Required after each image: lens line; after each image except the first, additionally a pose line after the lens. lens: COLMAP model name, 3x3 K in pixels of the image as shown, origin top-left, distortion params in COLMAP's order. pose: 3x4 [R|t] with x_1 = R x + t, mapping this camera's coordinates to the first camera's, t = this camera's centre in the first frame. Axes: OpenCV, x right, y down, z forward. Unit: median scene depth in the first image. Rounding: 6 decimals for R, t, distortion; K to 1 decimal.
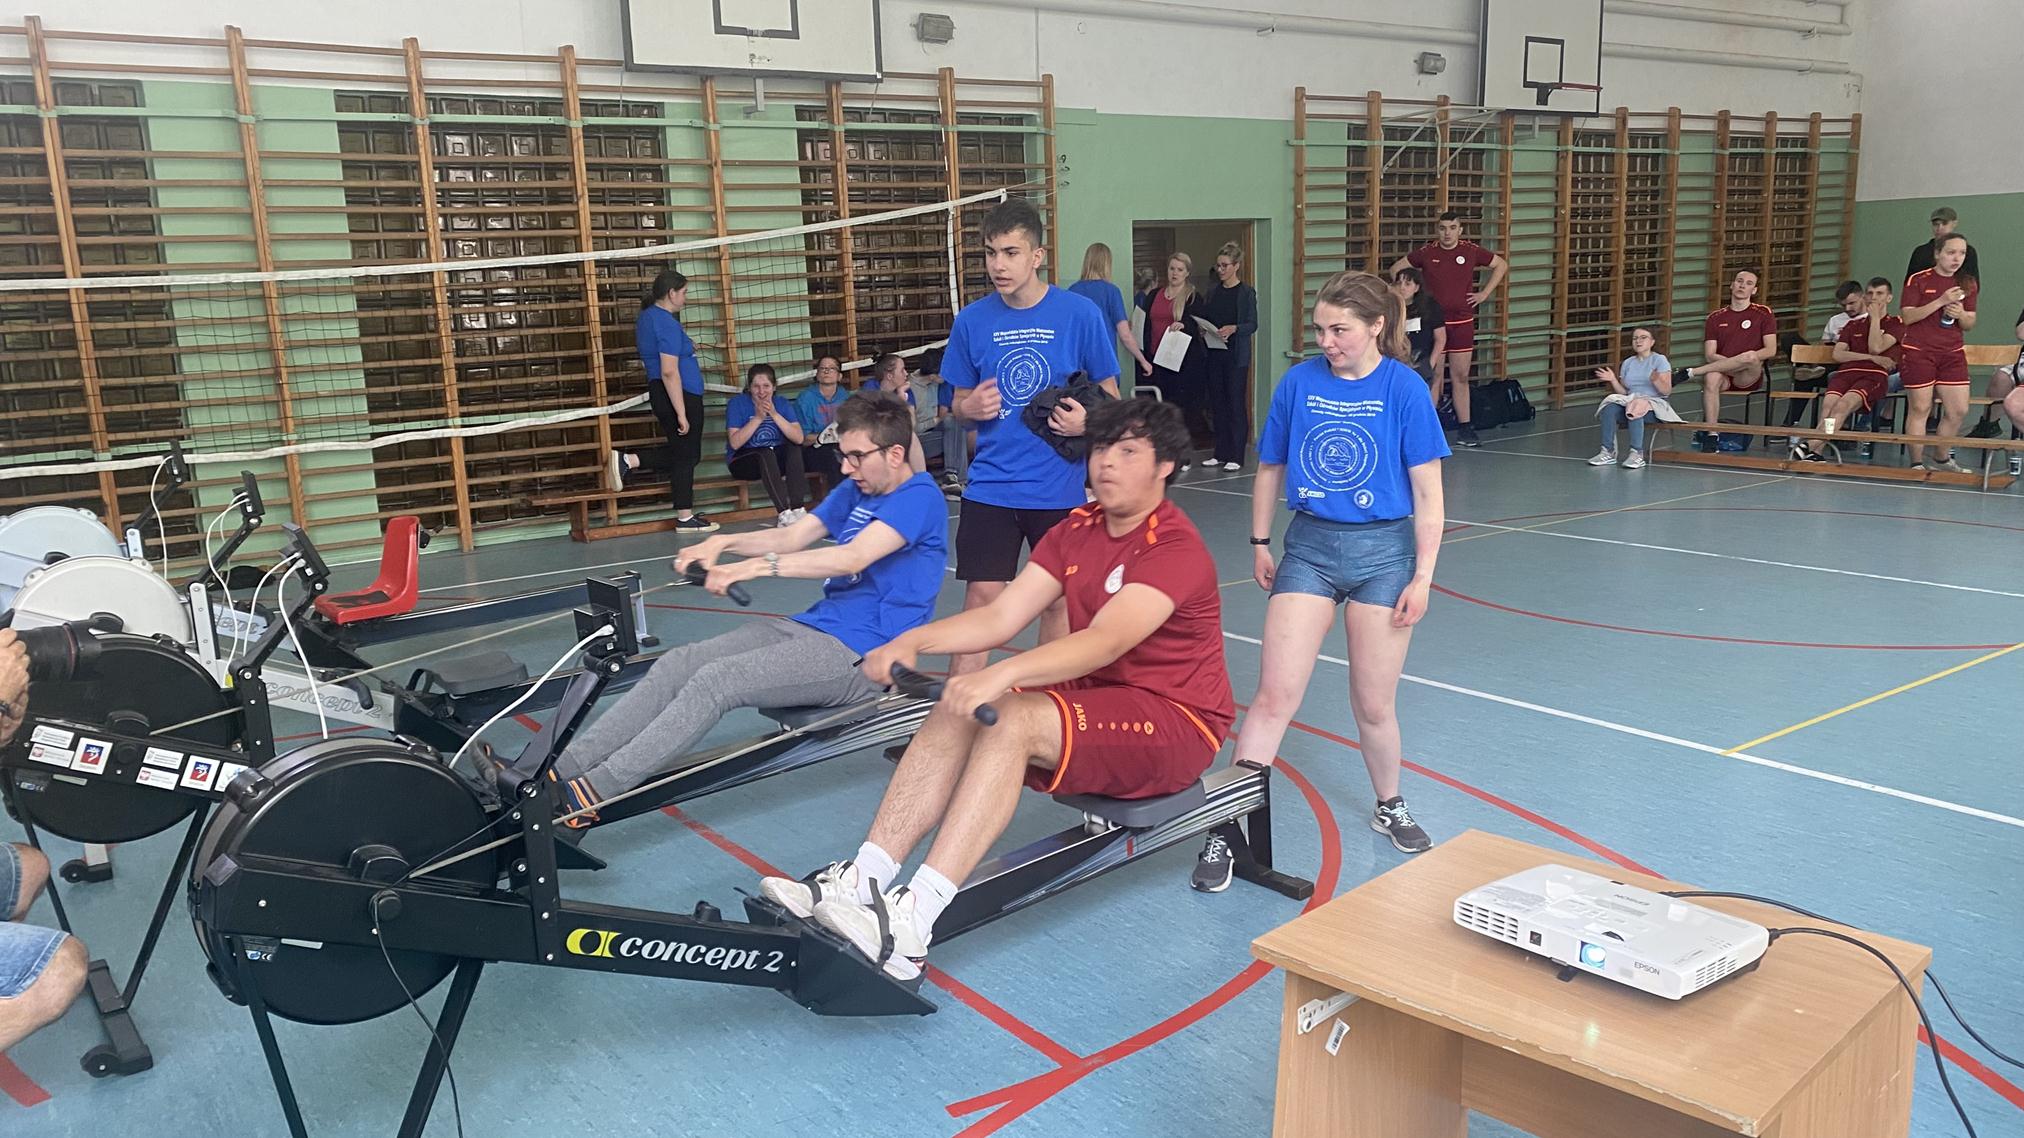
lens RADIAL K [[1560.3, 0, 1027.0], [0, 1560.3, 588.8], [0, 0, 1]] dist [0.018091, -0.016298]
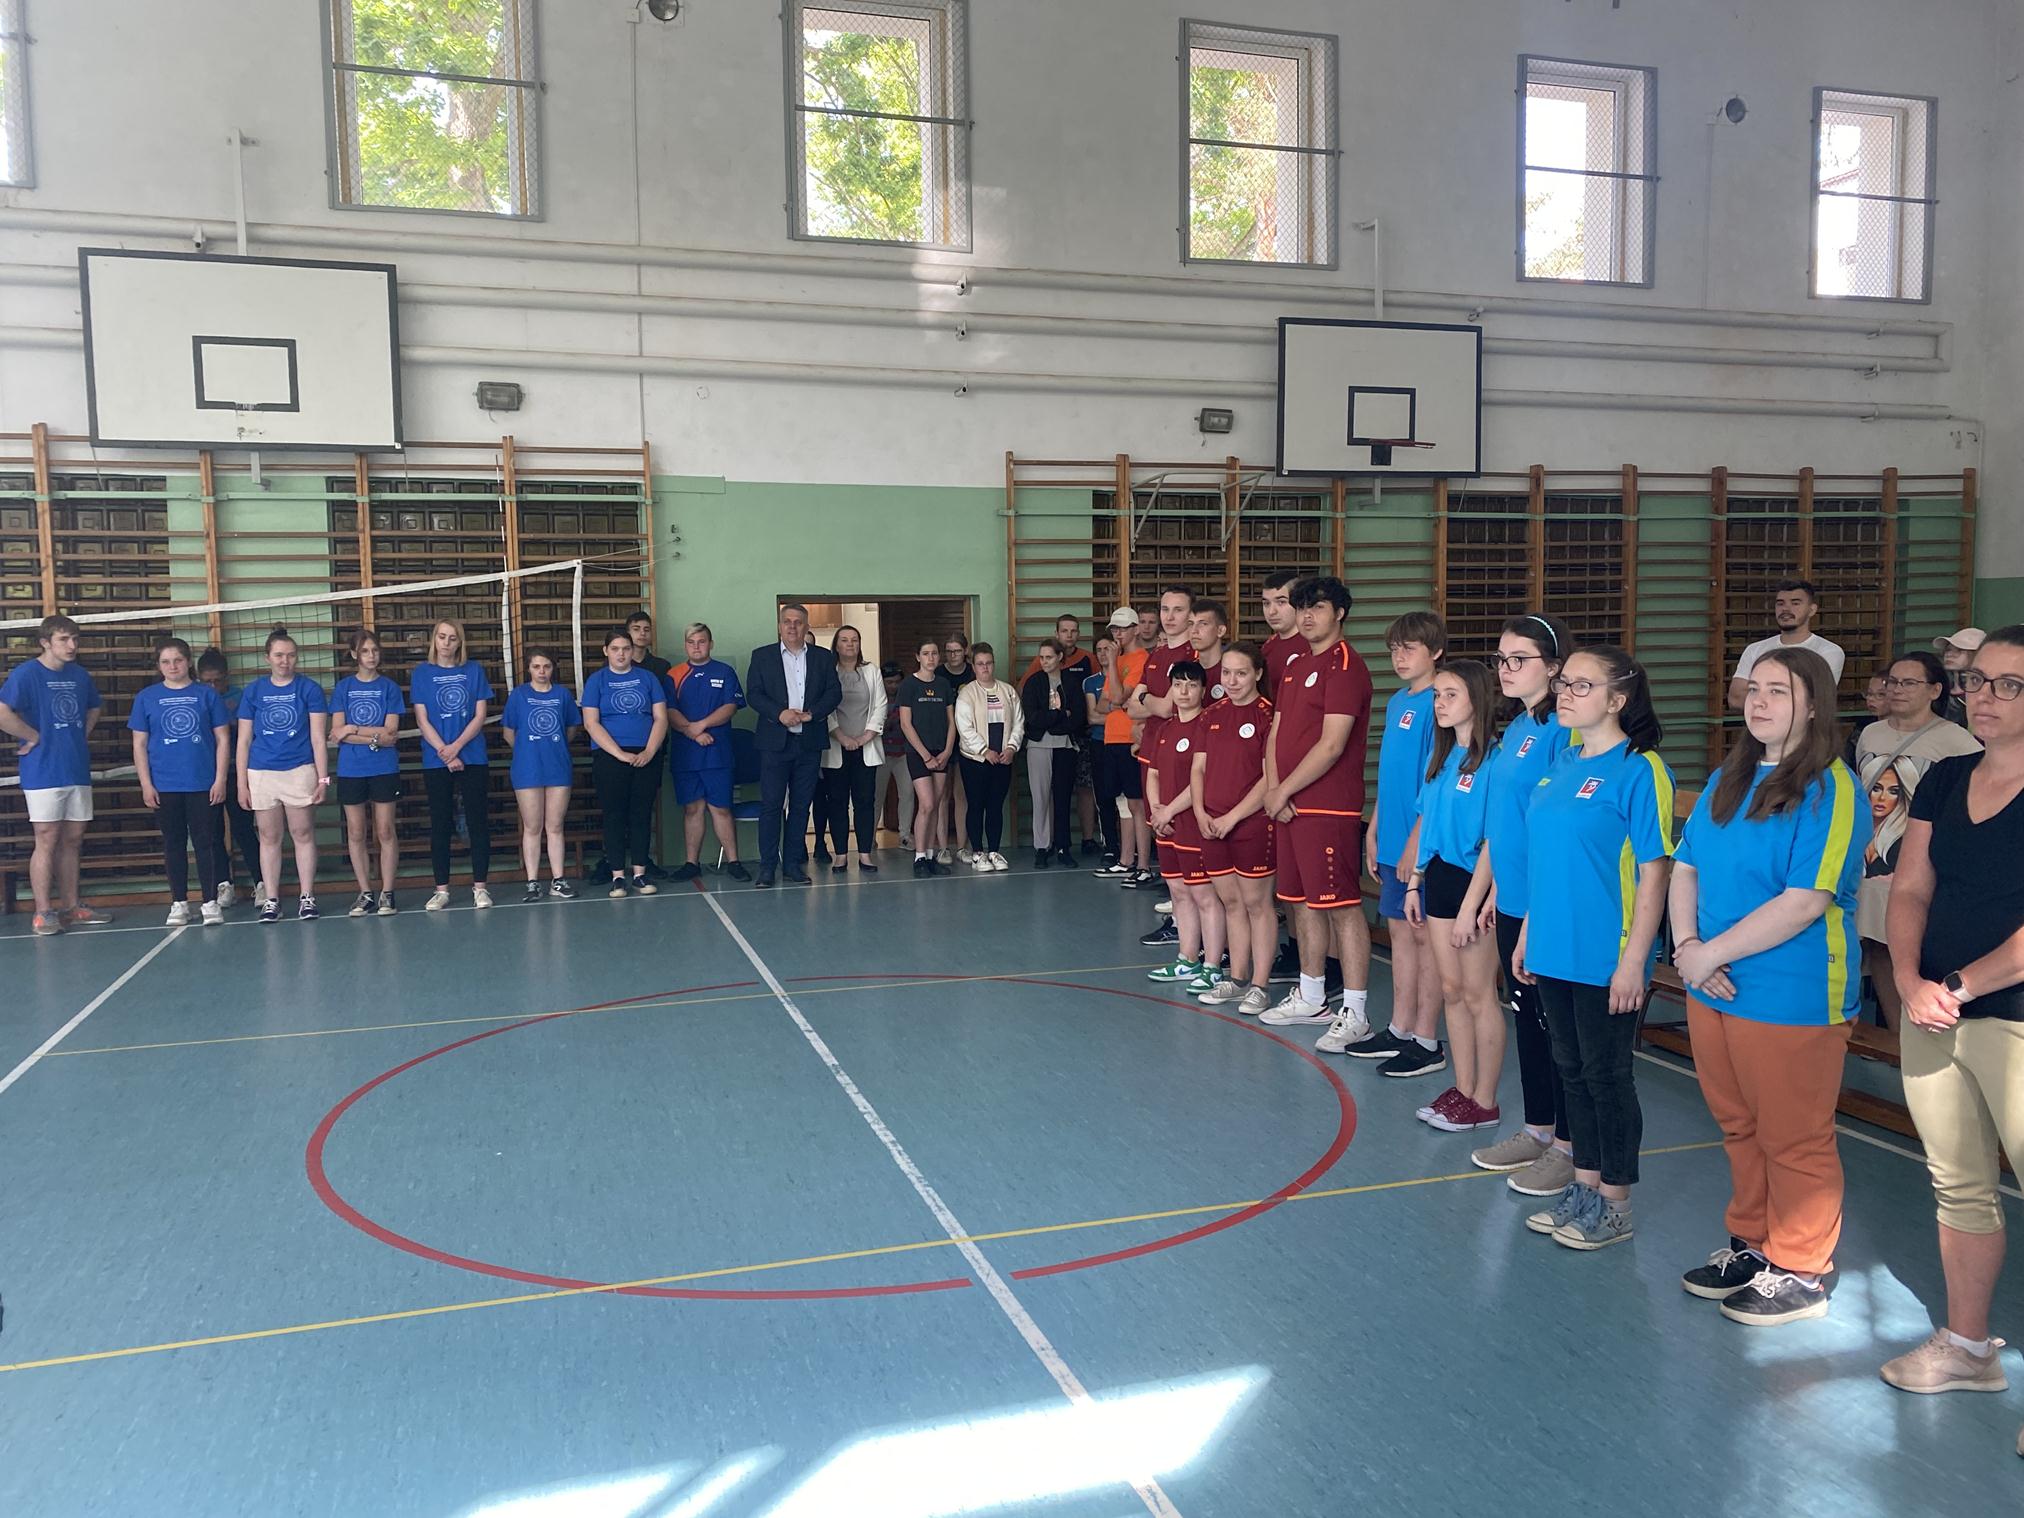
lens RADIAL K [[1426.7, 0, 1024.6], [0, 1426.7, 767.2], [0, 0, 1]] dist [0.020461, -0.016616]
pose [[0.937556, 0.047152, -0.344625, 0.625506], [-0.085575, 0.991585, -0.097138, -0.082890], [0.337144, 0.120563, 0.933701, 0.347966]]
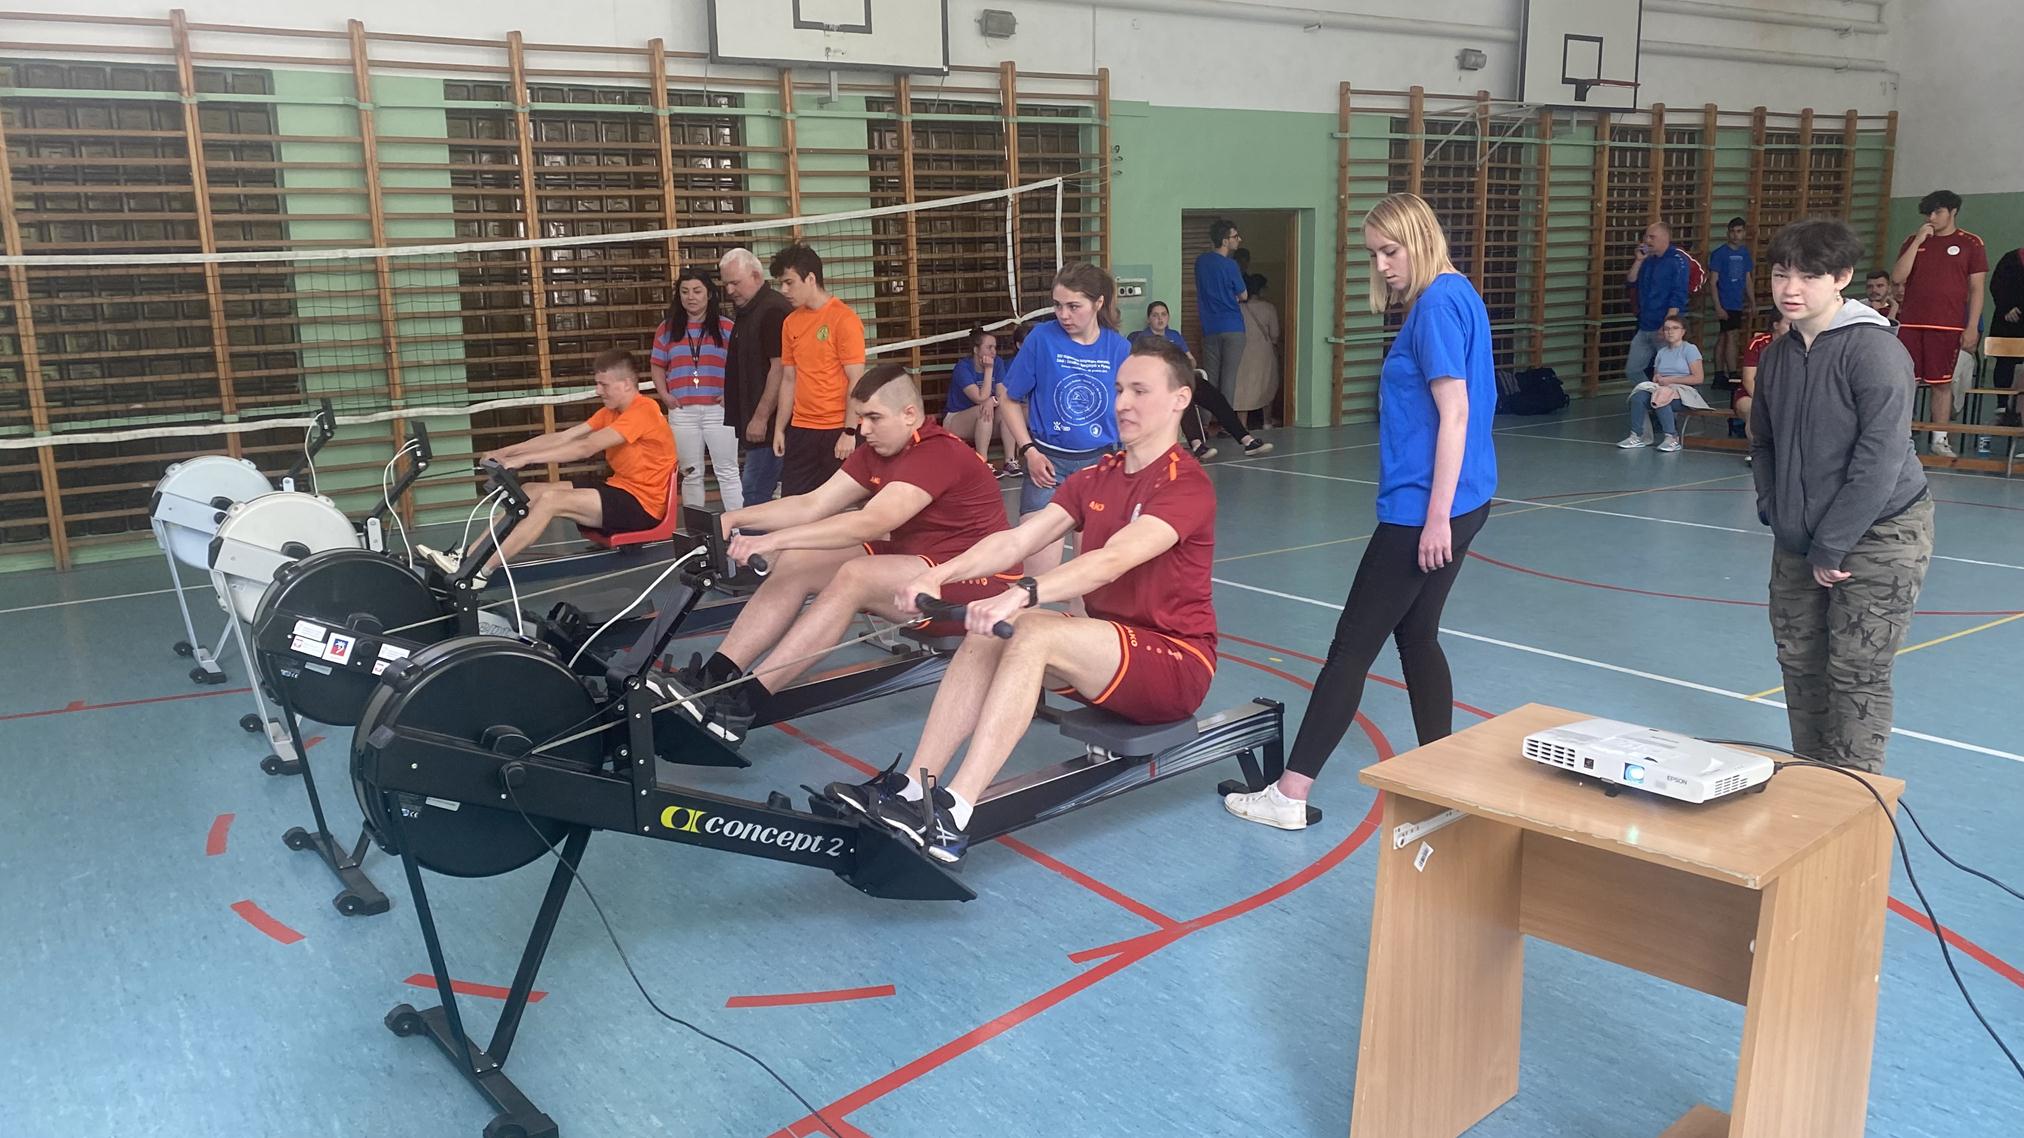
lens RADIAL K [[1560.3, 0, 1005.0], [0, 1560.3, 575.3], [0, 0, 1]] dist [0.018091, -0.016298]
pose [[0.999491, 0.015906, -0.027654, -0.021426], [-0.015963, 0.999871, -0.001869, 0.014612], [0.027621, 0.002309, 0.999616, -0.052399]]
